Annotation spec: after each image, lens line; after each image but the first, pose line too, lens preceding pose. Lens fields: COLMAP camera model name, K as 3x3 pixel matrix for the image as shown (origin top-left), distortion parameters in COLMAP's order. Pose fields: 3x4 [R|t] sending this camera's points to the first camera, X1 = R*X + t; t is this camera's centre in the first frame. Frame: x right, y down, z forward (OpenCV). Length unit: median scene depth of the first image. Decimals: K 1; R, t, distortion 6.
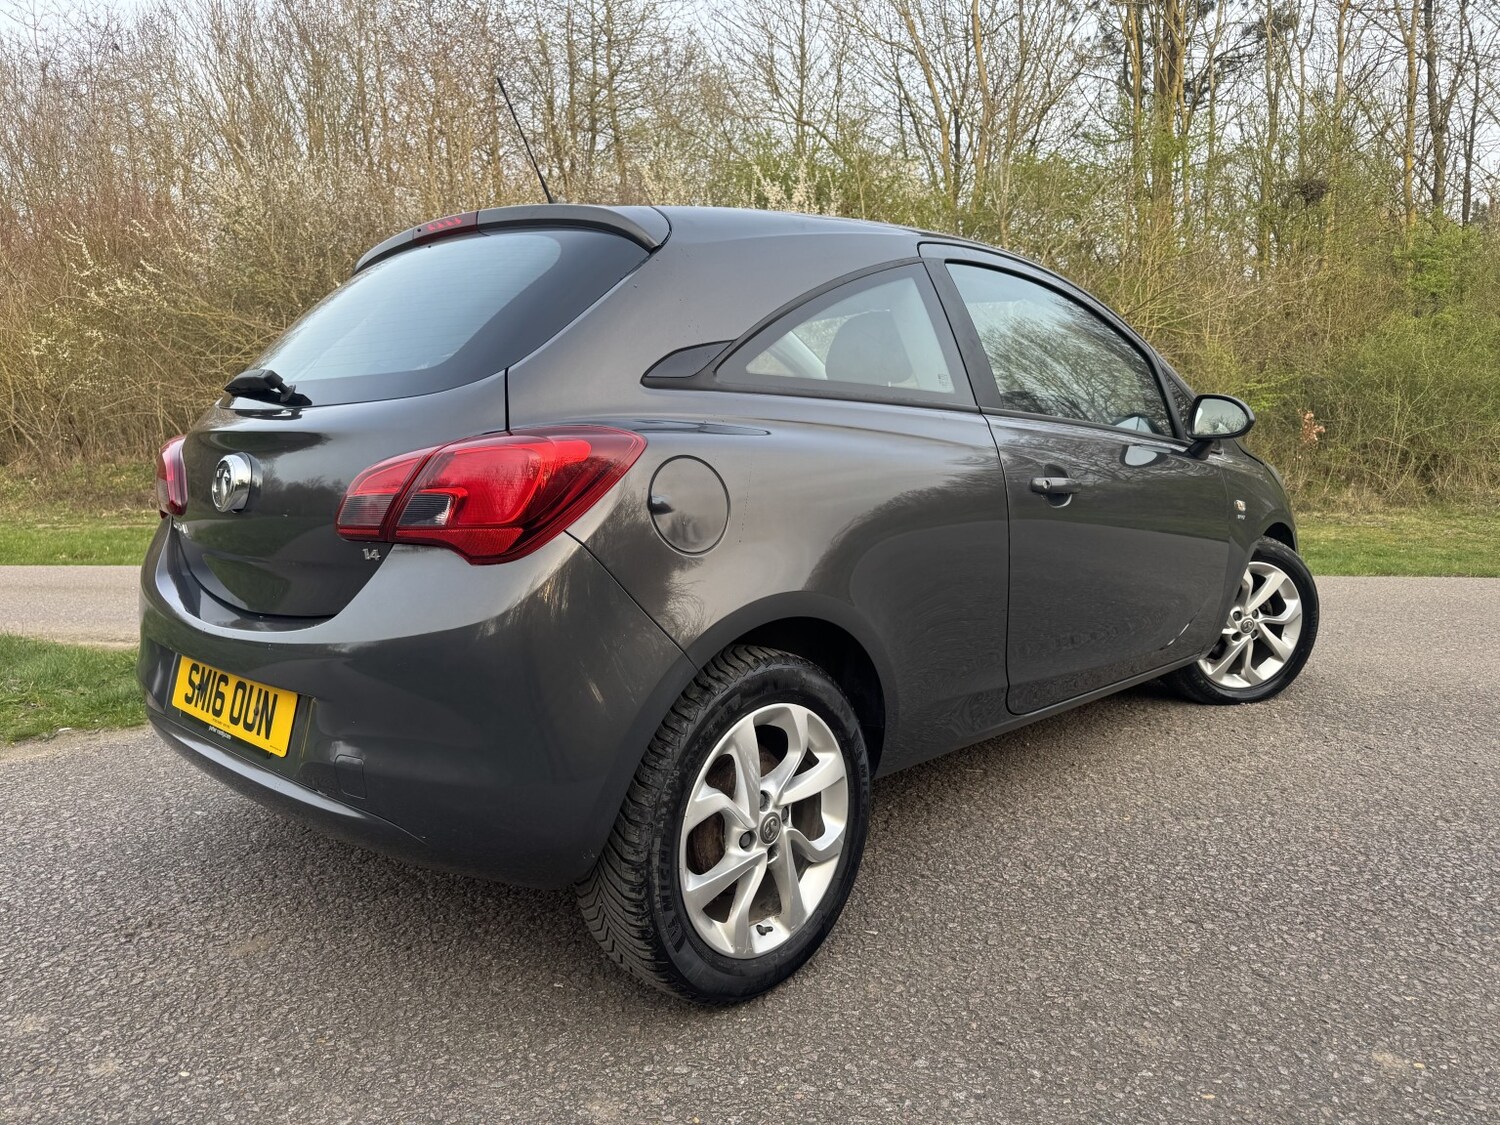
lens RADIAL K [[1085.1, 0, 756.2], [0, 1085.1, 562.9], [0, 0, 1]] dist [0.017120, -0.020813]
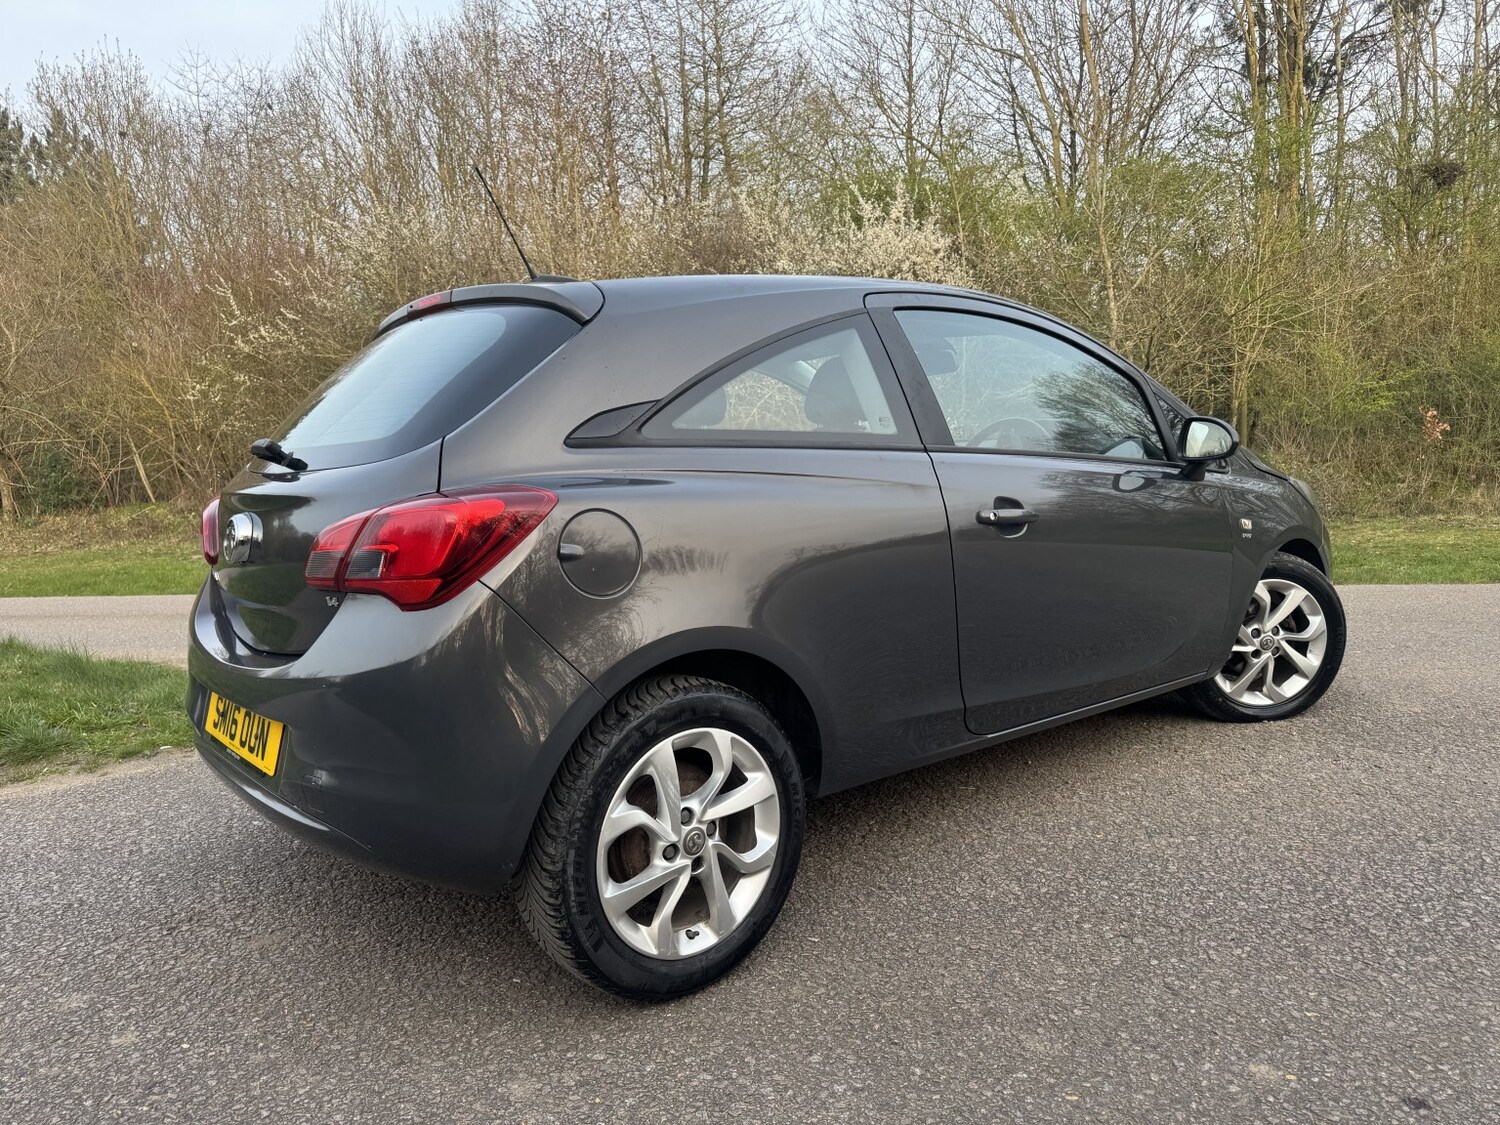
lens RADIAL K [[1085.1, 0, 758.8], [0, 1085.1, 563.7], [0, 0, 1]] dist [0.017120, -0.020813]
pose [[0.992506, -0.020430, -0.120478, 0.198319], [0.019177, 0.999749, -0.011550, -0.021571], [0.120684, 0.009153, 0.992649, -0.080920]]
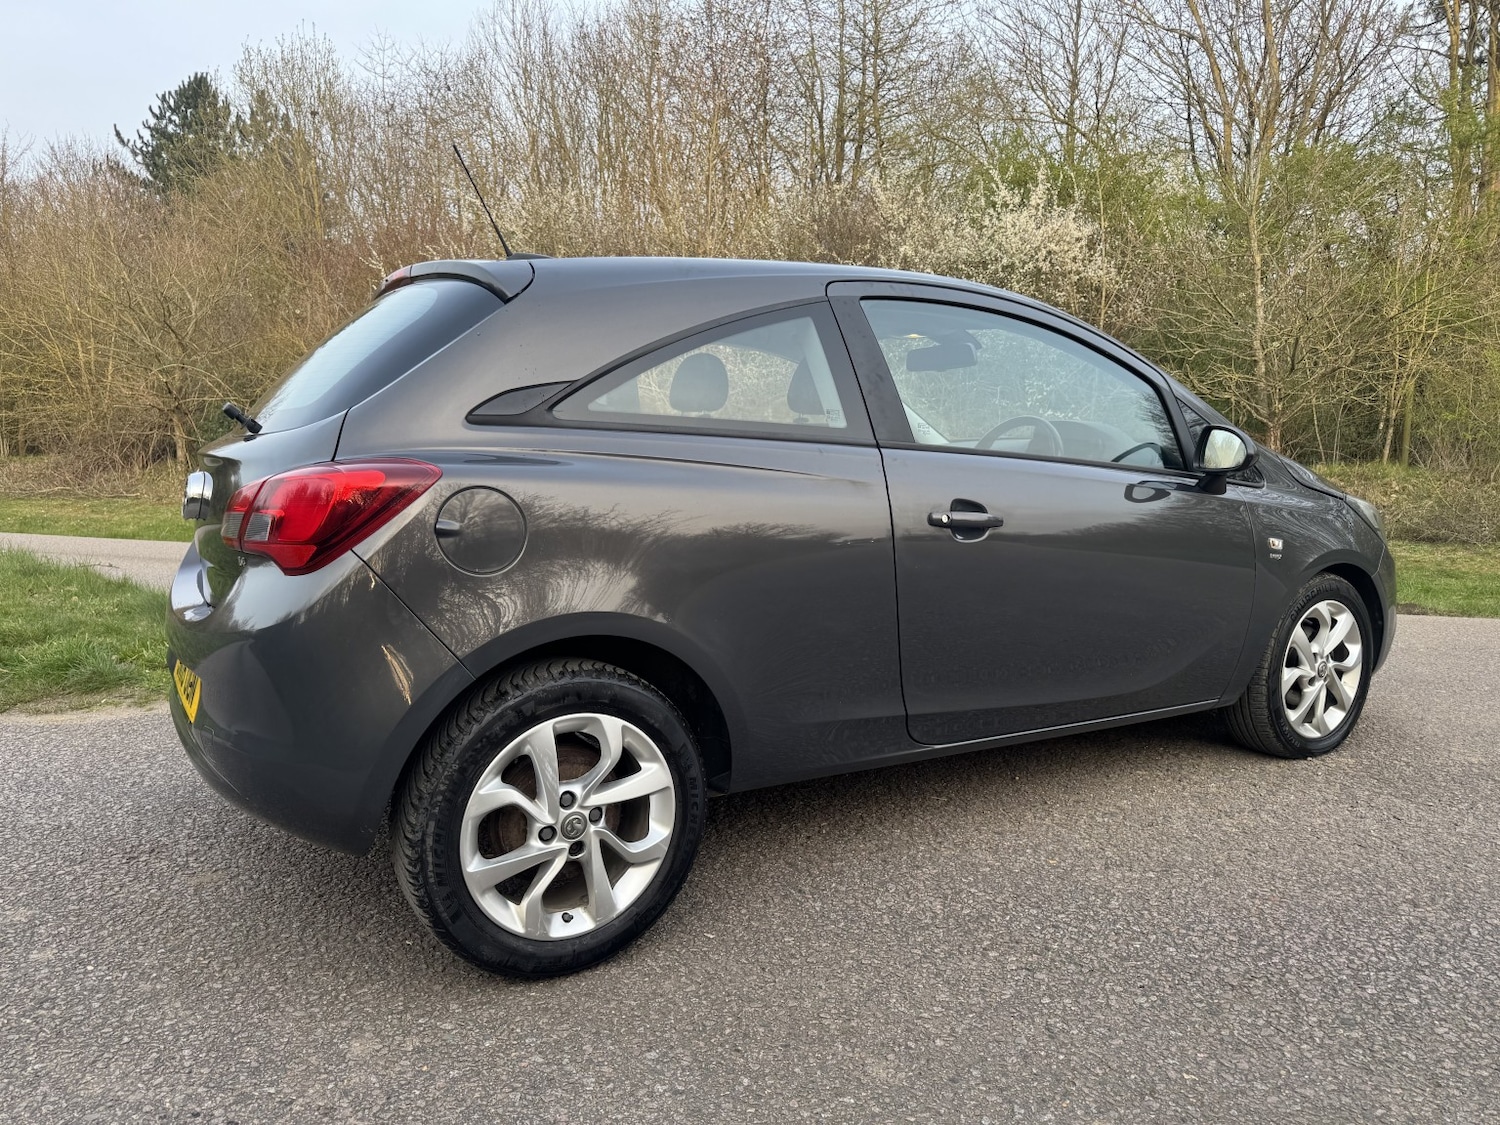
lens RADIAL K [[1085.1, 0, 748.4], [0, 1085.1, 565.5], [0, 0, 1]] dist [0.017120, -0.020813]
pose [[0.964793, 0.045561, -0.259034, 0.419072], [-0.045861, 0.998936, 0.004885, -0.029471], [0.258981, 0.007167, 0.965856, -0.017700]]
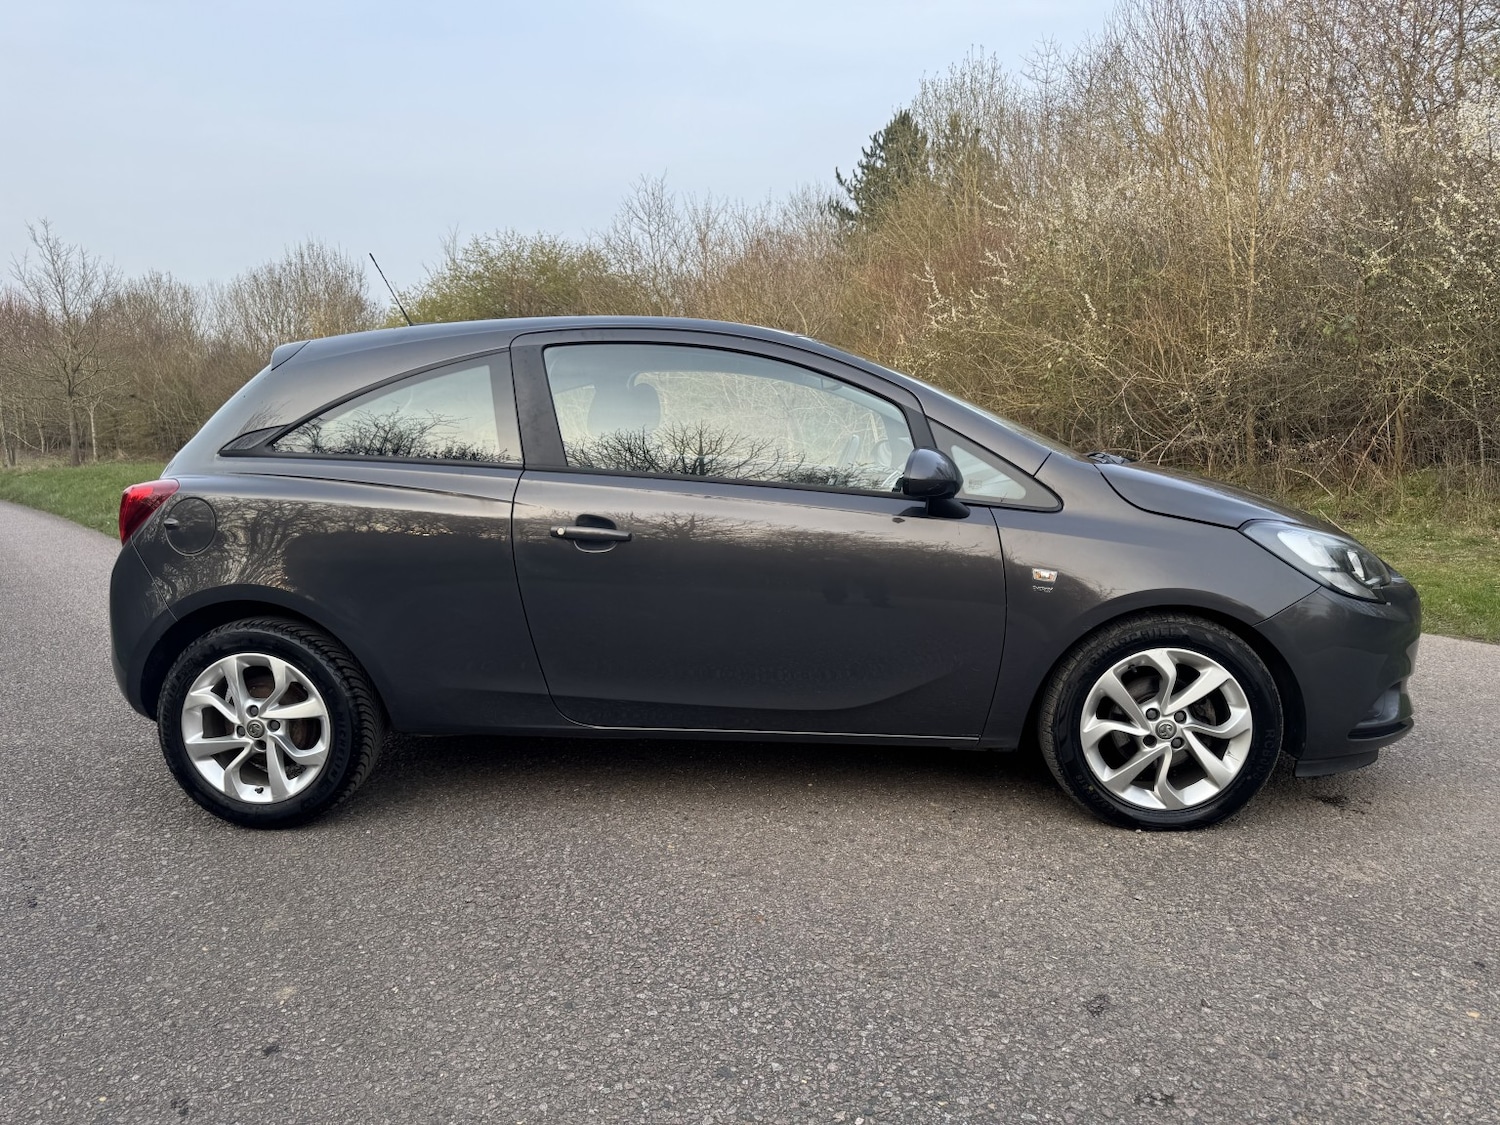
lens RADIAL K [[1085.1, 0, 748.4], [0, 1085.1, 573.4], [0, 0, 1]] dist [0.017120, -0.020813]
pose [[0.625602, 0.102376, -0.773396, 1.566035], [-0.088770, 0.994255, 0.059805, -0.136912], [0.775075, 0.031240, 0.631096, 0.490838]]
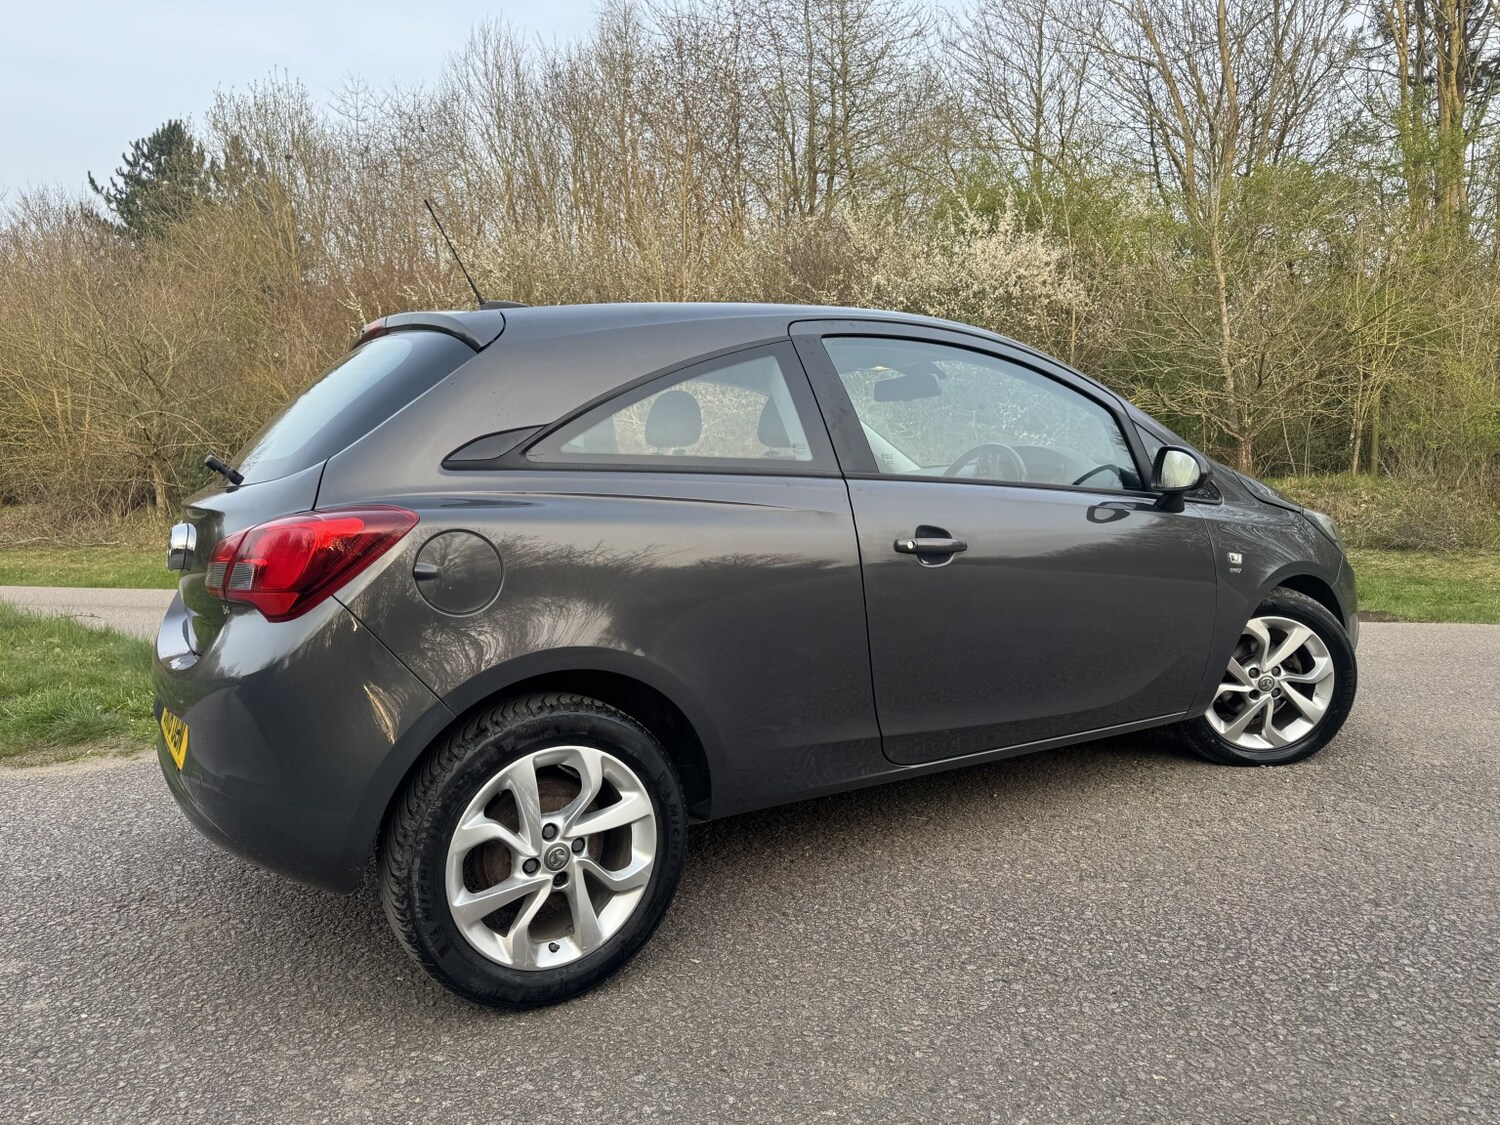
lens RADIAL K [[1085.1, 0, 757.2], [0, 1085.1, 565.3], [0, 0, 1]] dist [0.017120, -0.020813]
pose [[0.970530, 0.007922, -0.240852, 0.443726], [-0.013410, 0.999686, -0.021157, -0.034132], [0.240609, 0.023763, 0.970331, -0.049162]]
